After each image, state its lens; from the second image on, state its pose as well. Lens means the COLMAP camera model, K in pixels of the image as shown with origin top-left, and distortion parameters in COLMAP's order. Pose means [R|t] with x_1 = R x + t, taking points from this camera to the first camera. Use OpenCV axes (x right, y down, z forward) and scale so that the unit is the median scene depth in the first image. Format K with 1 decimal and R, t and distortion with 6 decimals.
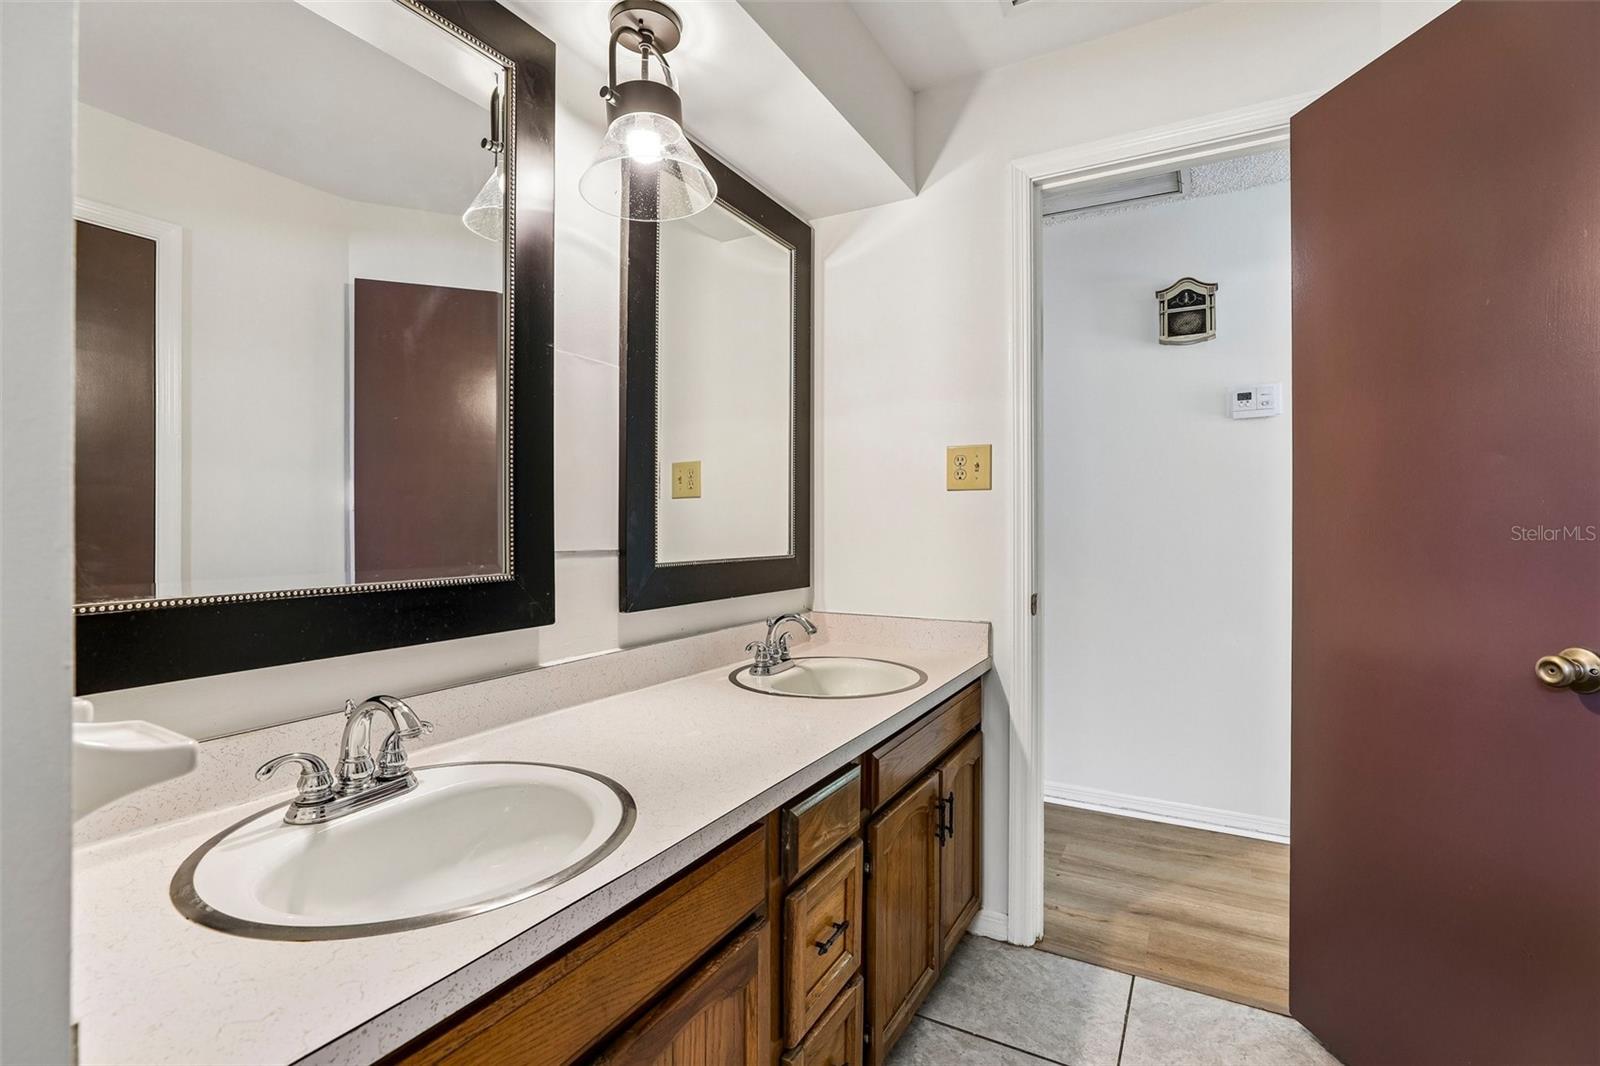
lens RADIAL K [[728.3, 0, 810.8], [0, 728.3, 529.5], [0, 0, 1]] dist [-0.039023, 0.009022]
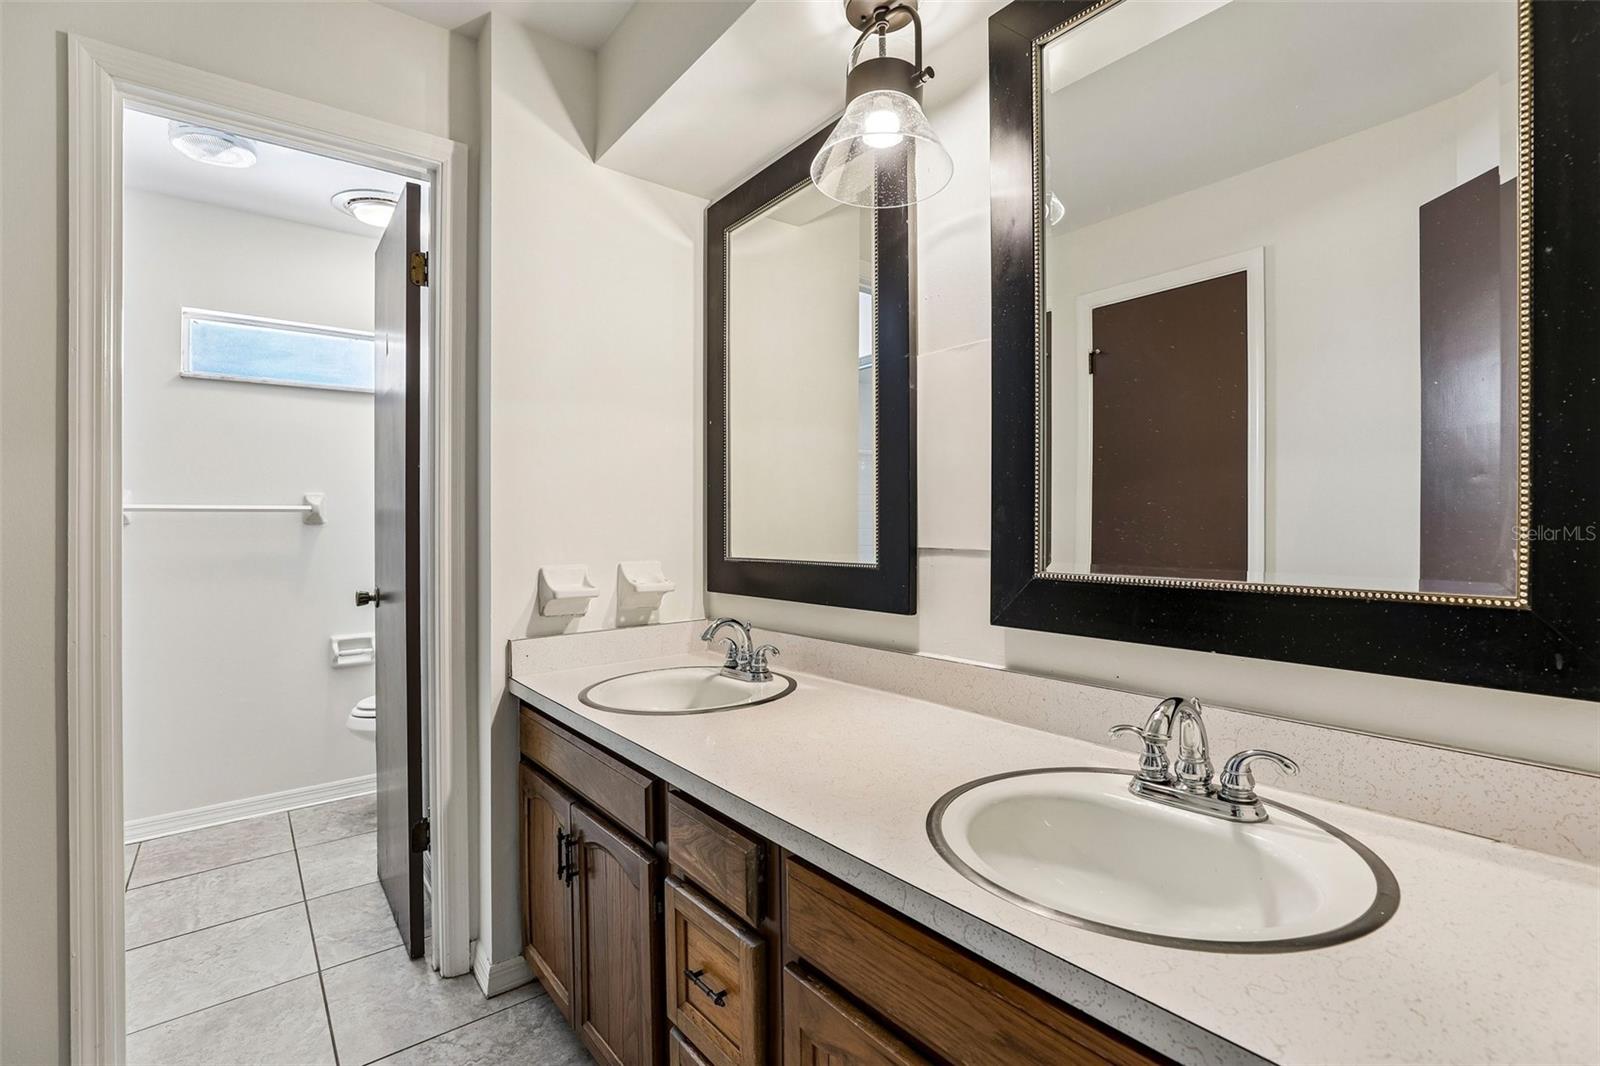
lens RADIAL K [[728.3, 0, 794.7], [0, 728.3, 527.2], [0, 0, 1]] dist [-0.039023, 0.009022]
pose [[-0.377064, 0.009699, -0.926136, 0.629570], [0.004660, 0.999952, 0.008574, -0.008399], [0.926176, -0.001083, -0.377091, 1.118705]]
